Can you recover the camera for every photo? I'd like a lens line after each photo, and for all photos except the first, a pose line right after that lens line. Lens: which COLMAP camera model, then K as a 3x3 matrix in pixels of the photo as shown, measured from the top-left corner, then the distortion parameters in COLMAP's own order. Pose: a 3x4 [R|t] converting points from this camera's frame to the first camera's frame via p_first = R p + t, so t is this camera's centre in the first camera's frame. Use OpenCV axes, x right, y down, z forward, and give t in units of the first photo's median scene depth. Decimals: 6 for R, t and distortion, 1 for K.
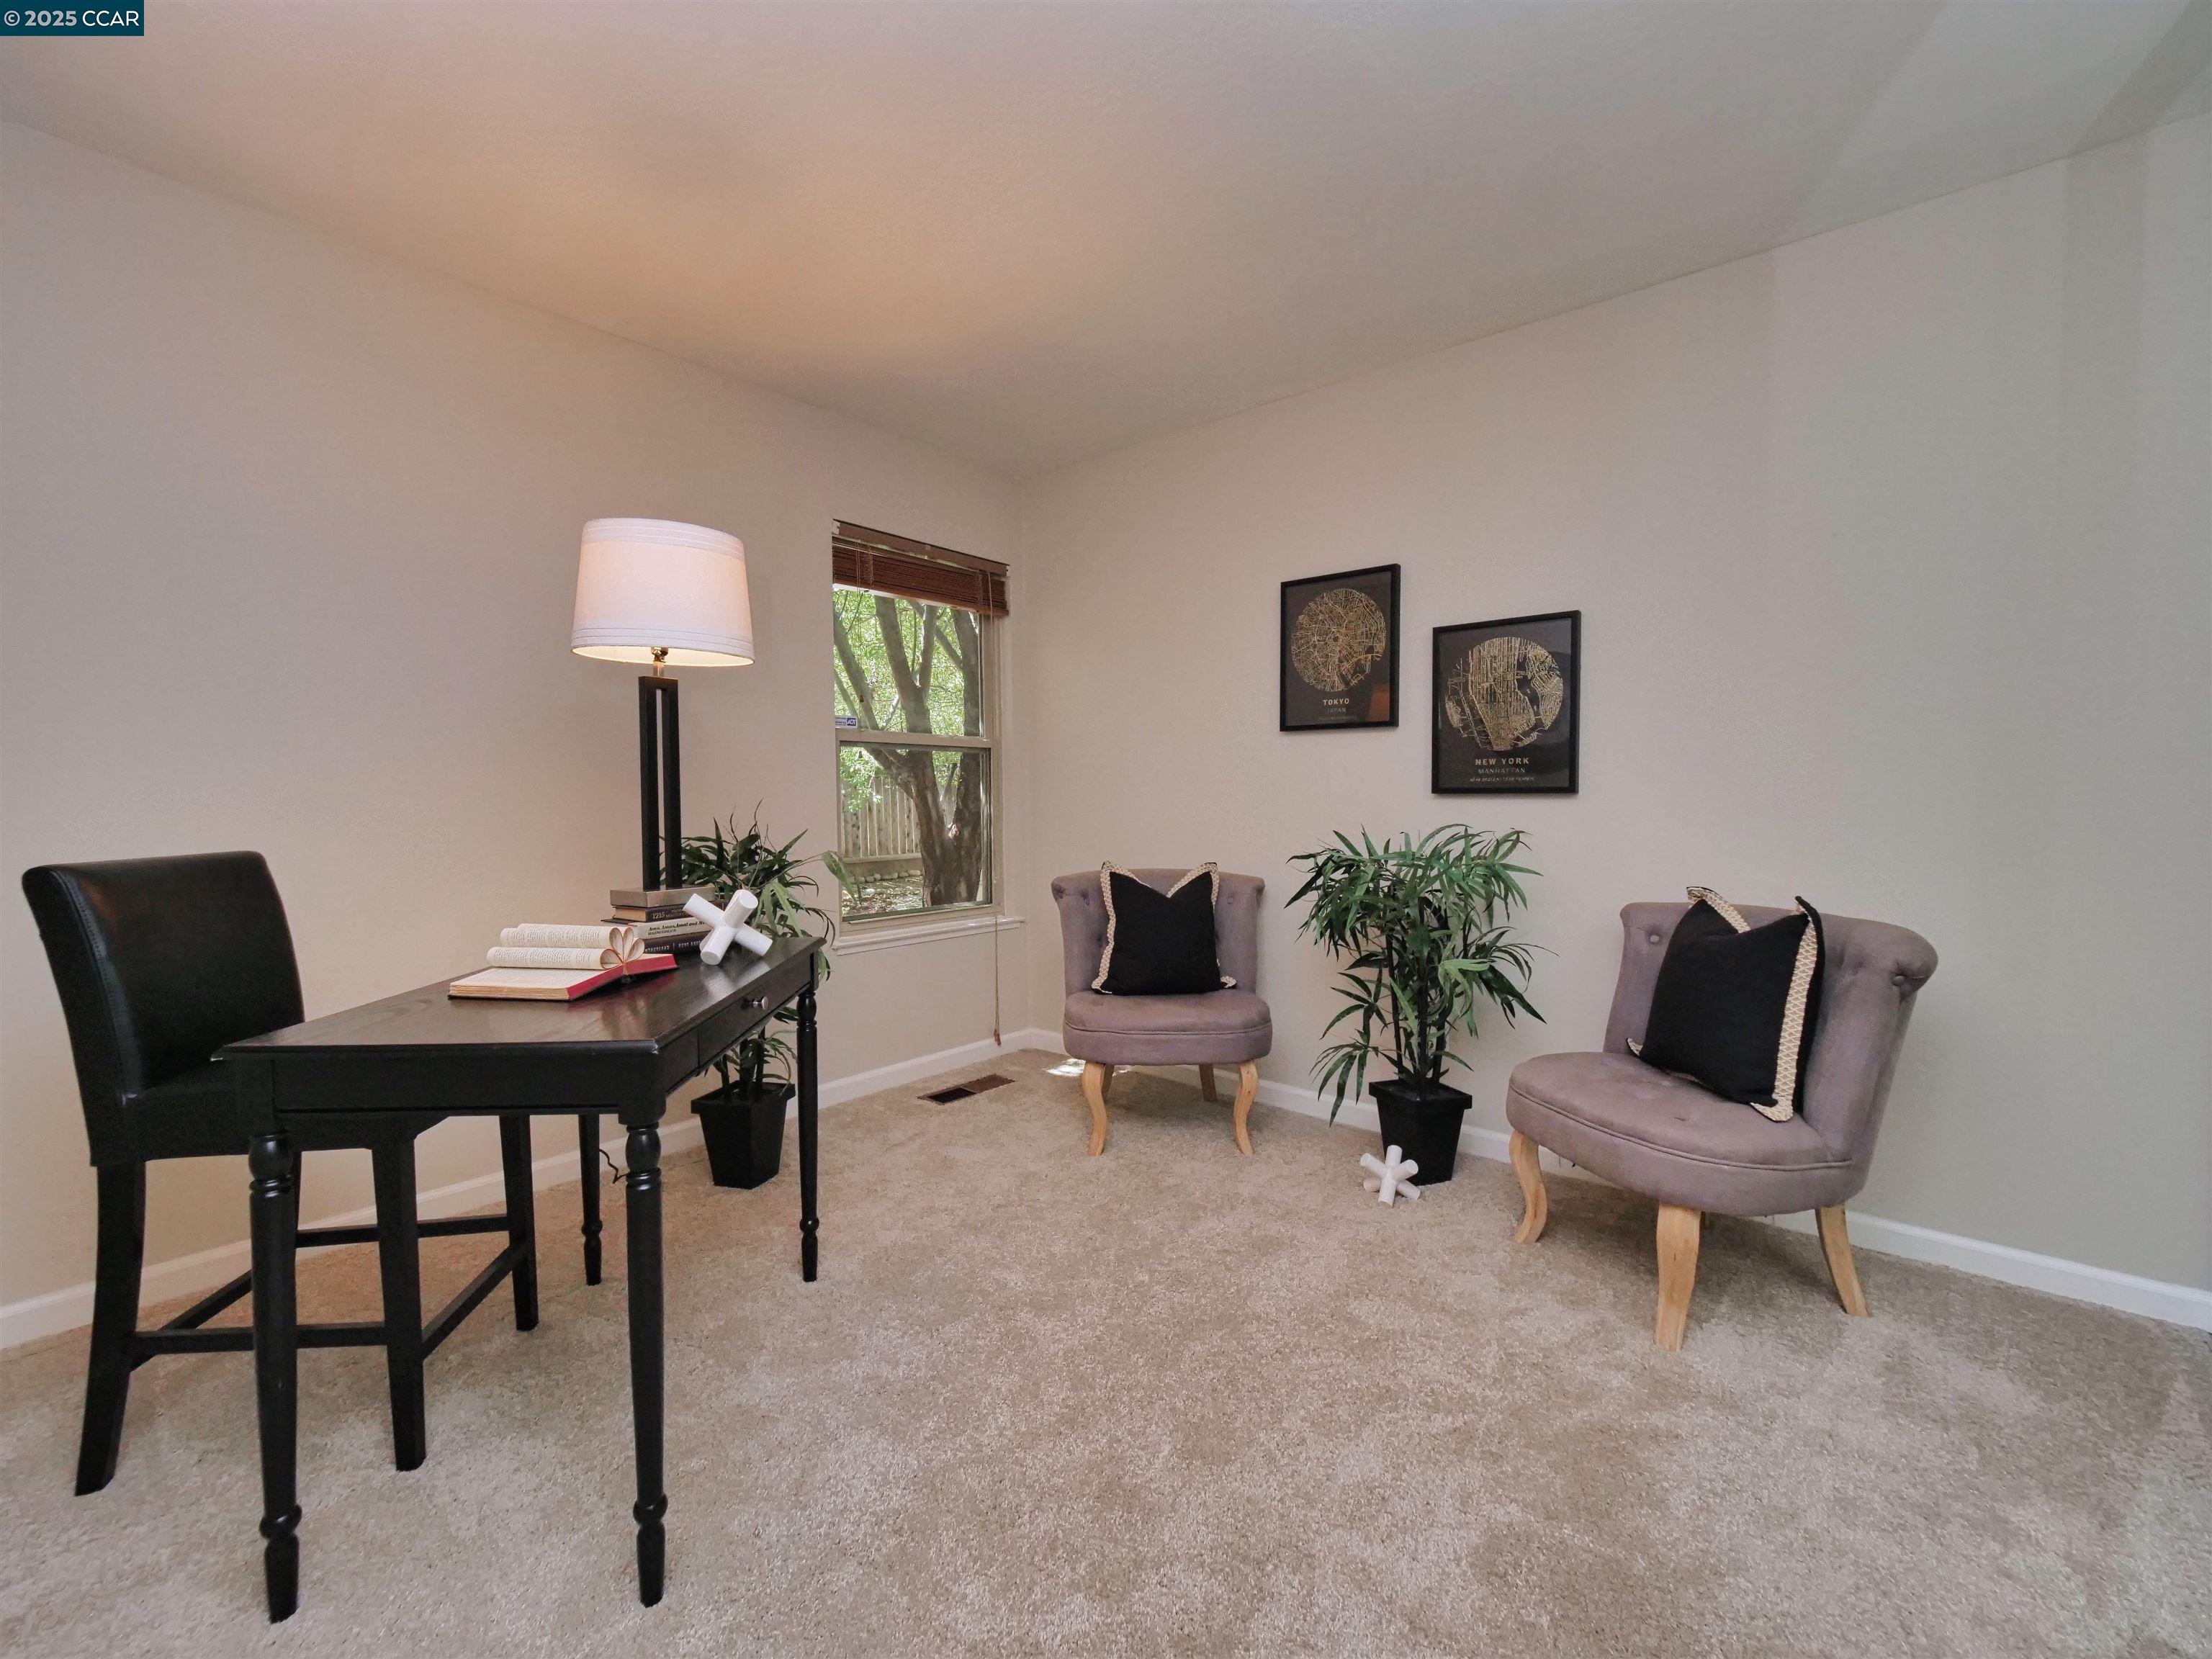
lens RADIAL K [[942.0, 0, 1107.2], [0, 942.0, 836.7], [0, 0, 1]] dist [-0.005451, 0.001143]
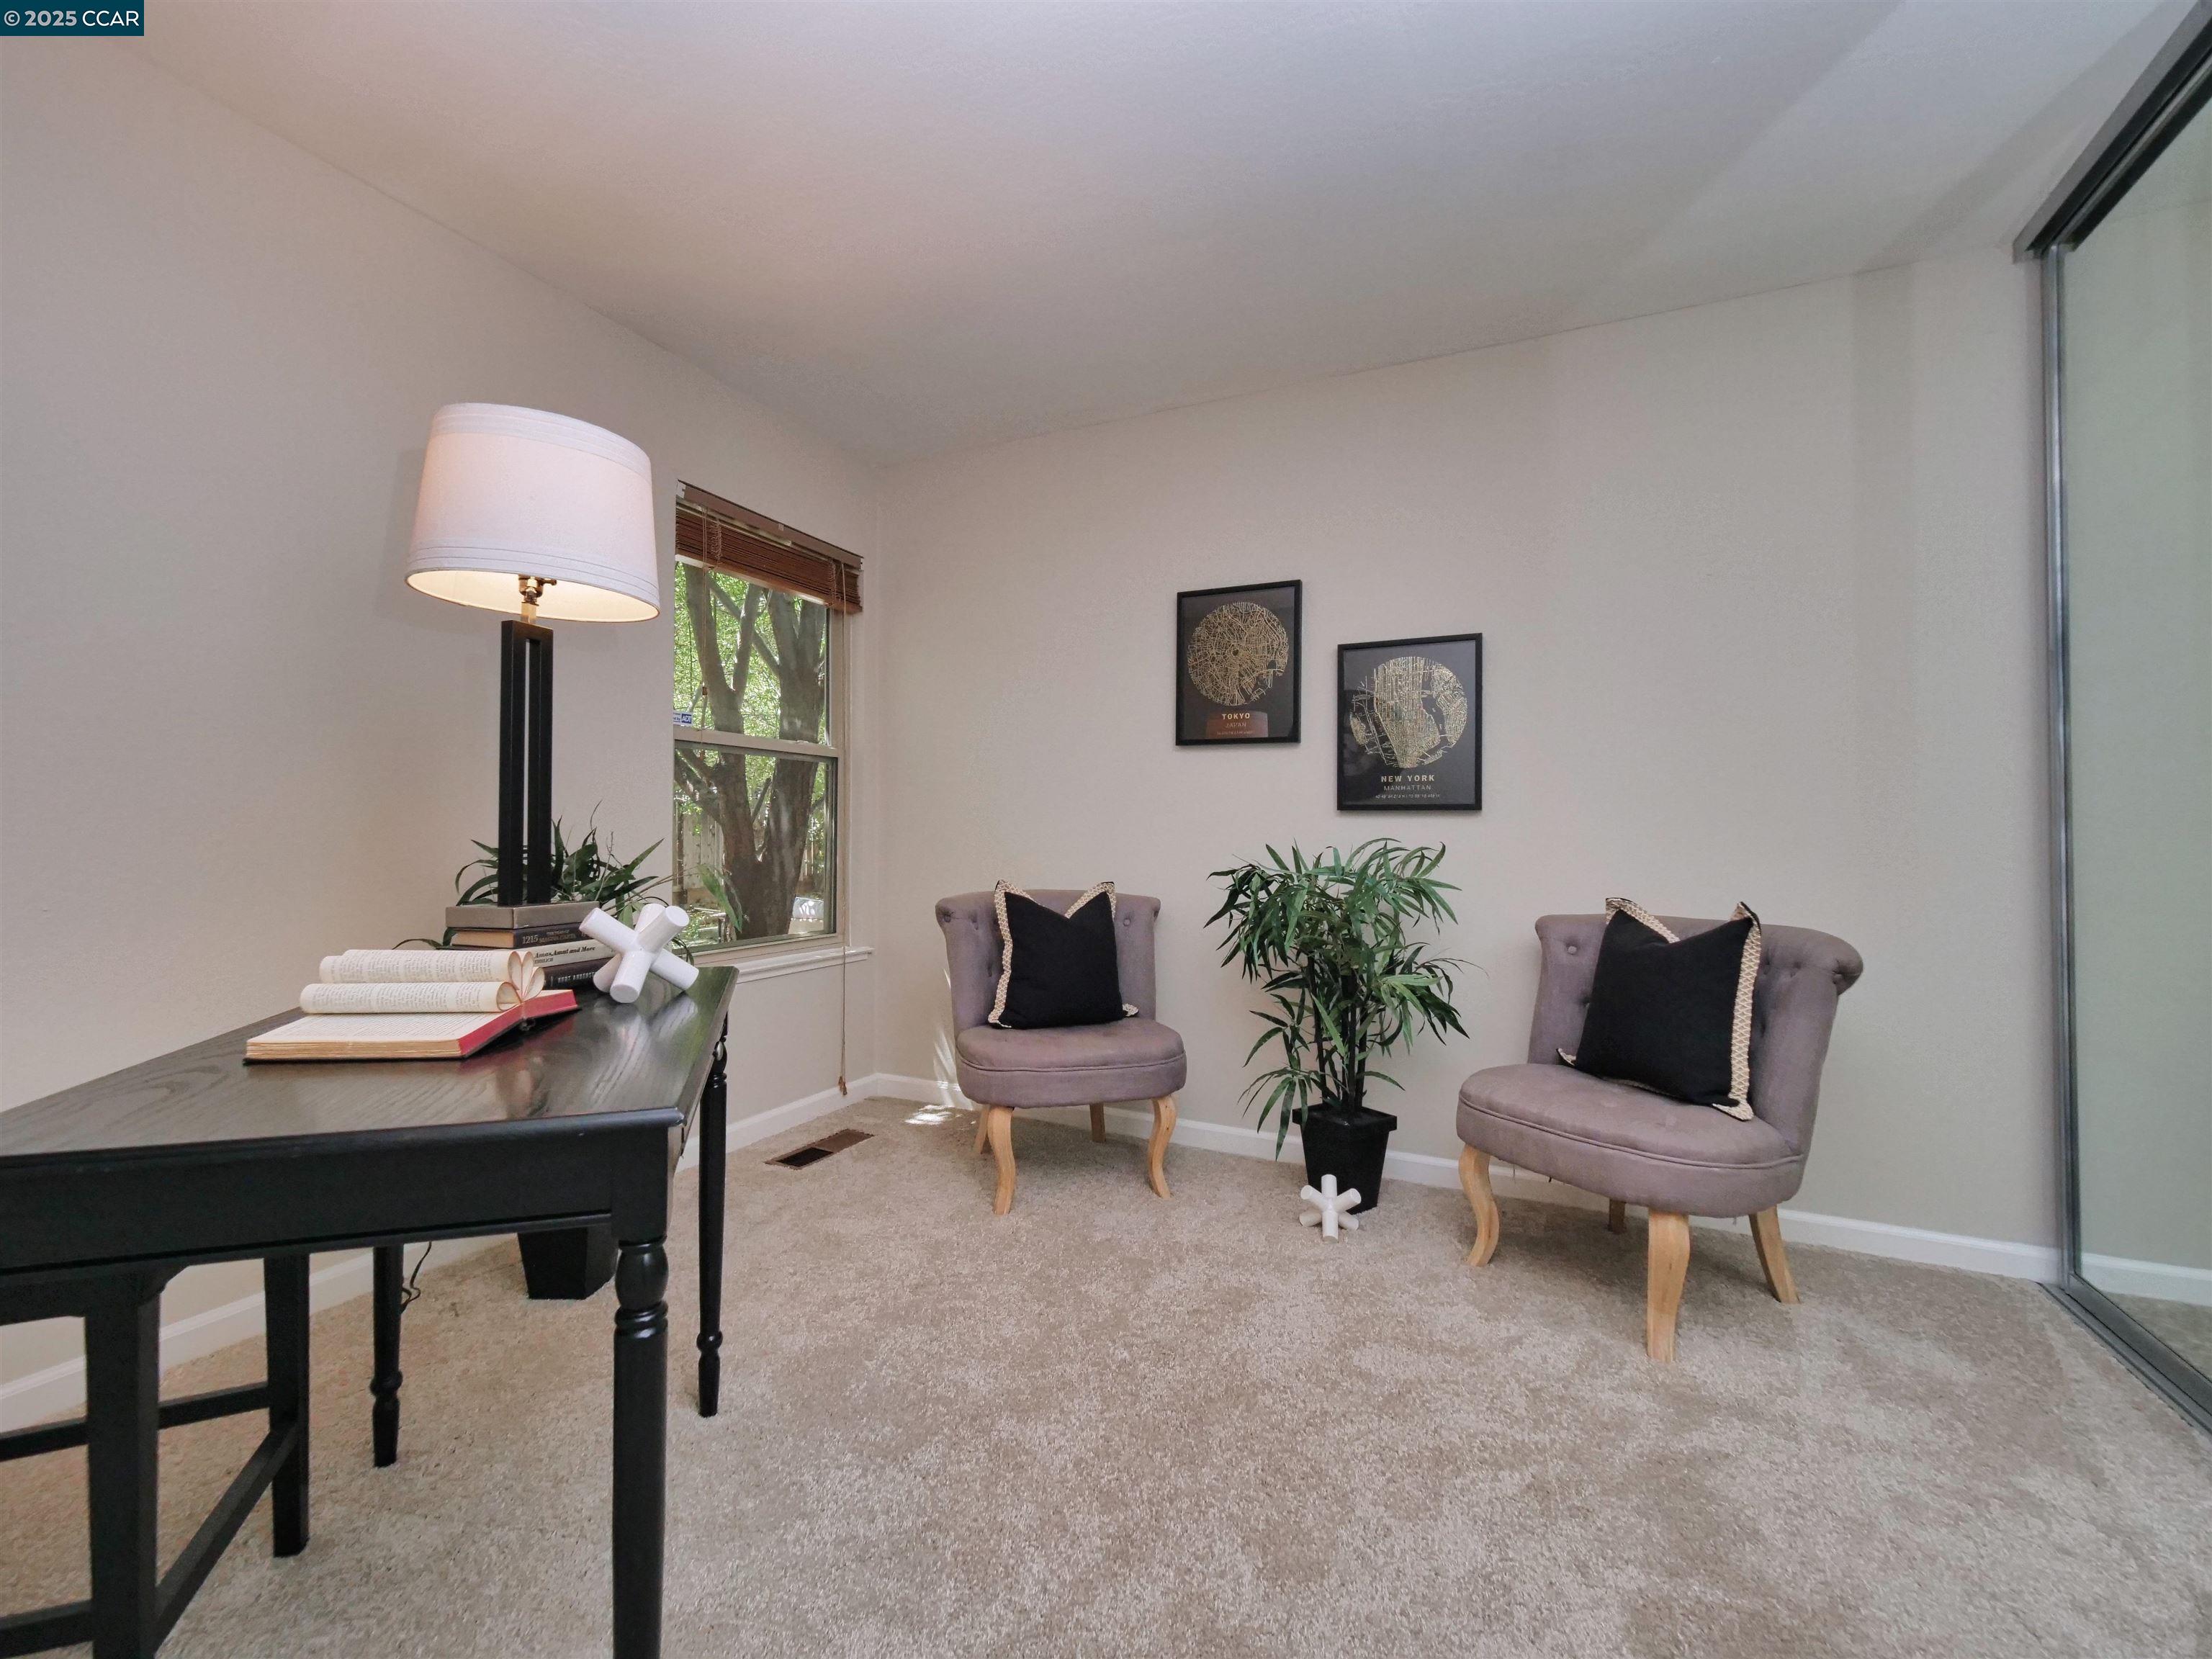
lens RADIAL K [[942.0, 0, 1101.5], [0, 942.0, 823.6], [0, 0, 1]] dist [-0.005451, 0.001143]
pose [[0.966674, 0.013011, 0.255678, -0.221098], [0.000305, 0.998648, -0.051974, 0.029300], [-0.256009, 0.050320, 0.965364, 0.158670]]
